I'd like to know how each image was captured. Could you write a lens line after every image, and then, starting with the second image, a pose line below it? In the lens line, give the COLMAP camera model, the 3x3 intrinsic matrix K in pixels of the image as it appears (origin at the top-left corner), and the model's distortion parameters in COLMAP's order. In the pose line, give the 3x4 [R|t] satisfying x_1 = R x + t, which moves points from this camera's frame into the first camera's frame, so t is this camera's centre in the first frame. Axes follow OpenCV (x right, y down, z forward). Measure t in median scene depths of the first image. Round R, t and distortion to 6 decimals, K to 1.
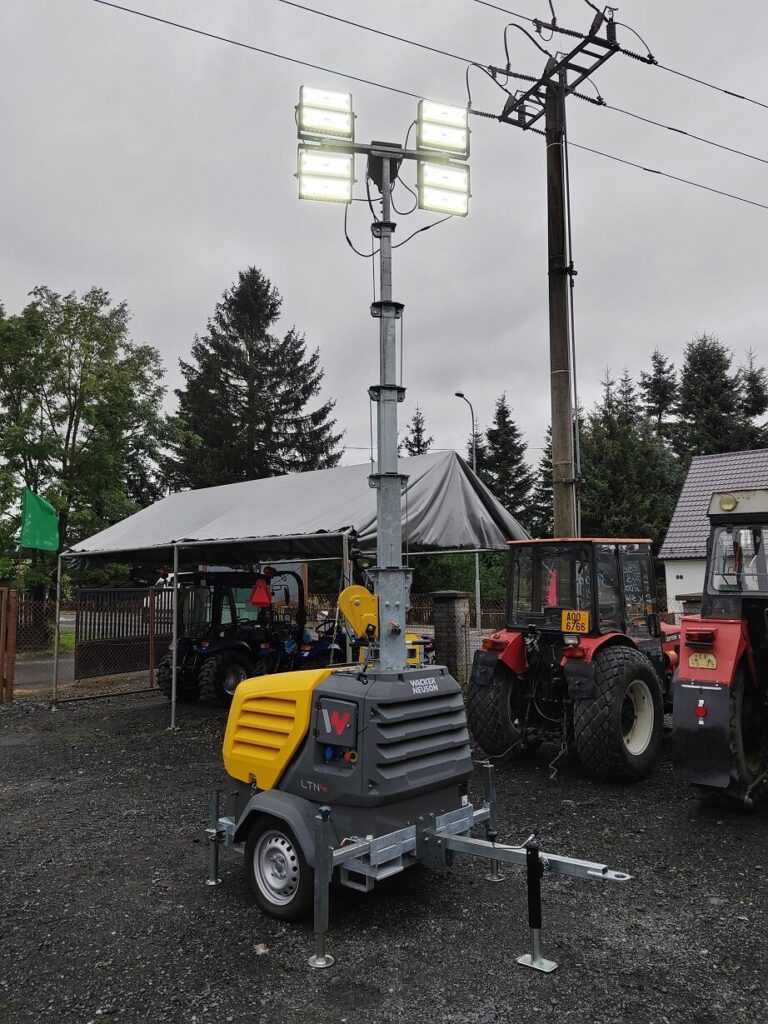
lens RADIAL K [[772.2, 0, 377.9], [0, 772.2, 513.2], [0, 0, 1]] dist [0.059081, -0.060724]
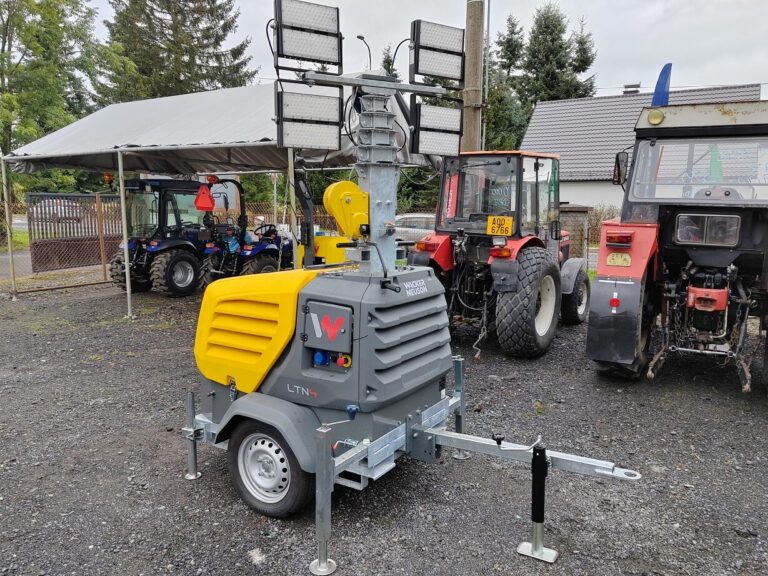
lens RADIAL K [[579.1, 0, 384.0], [0, 579.1, 290.1], [0, 0, 1]] dist [0.059081, -0.060724]
pose [[0.985696, -0.007067, 0.168387, -0.070387], [-0.033930, 0.970341, 0.239345, 0.038724], [-0.165085, -0.241635, 0.956221, 0.224520]]
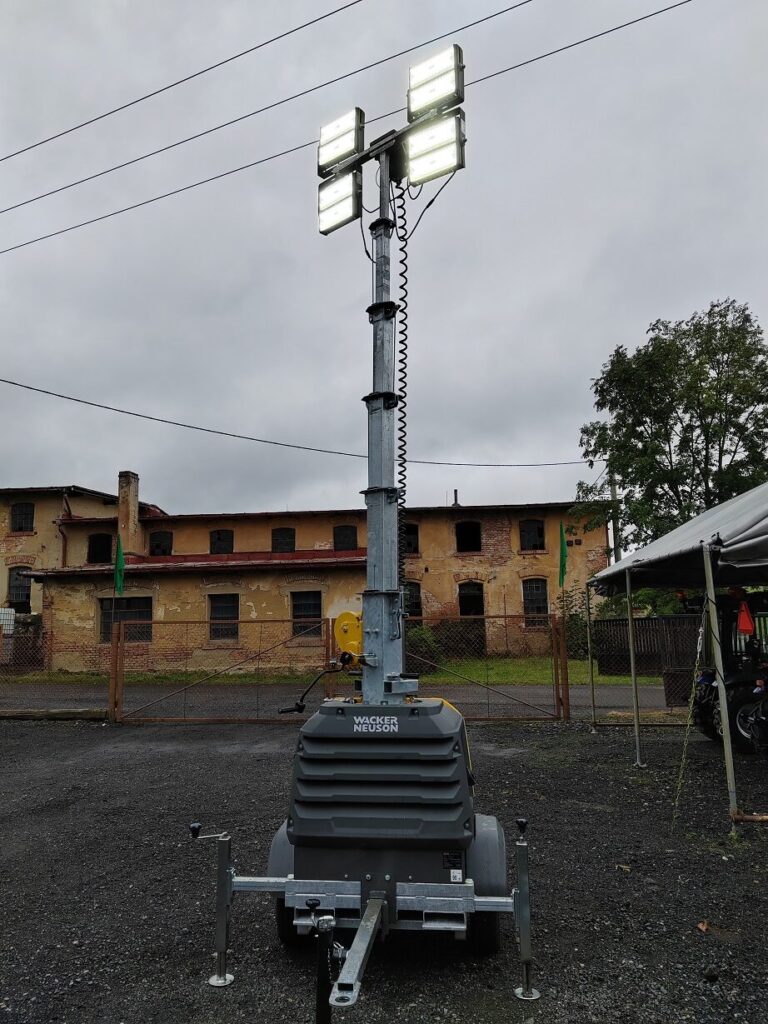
lens RADIAL K [[772.2, 0, 377.9], [0, 772.2, 513.2], [0, 0, 1]] dist [0.059081, -0.060724]
pose [[0.578093, -0.118505, -0.807320, 0.562325], [0.091509, 0.992572, -0.080172, 0.038515], [0.810823, -0.027530, 0.584643, 0.344463]]
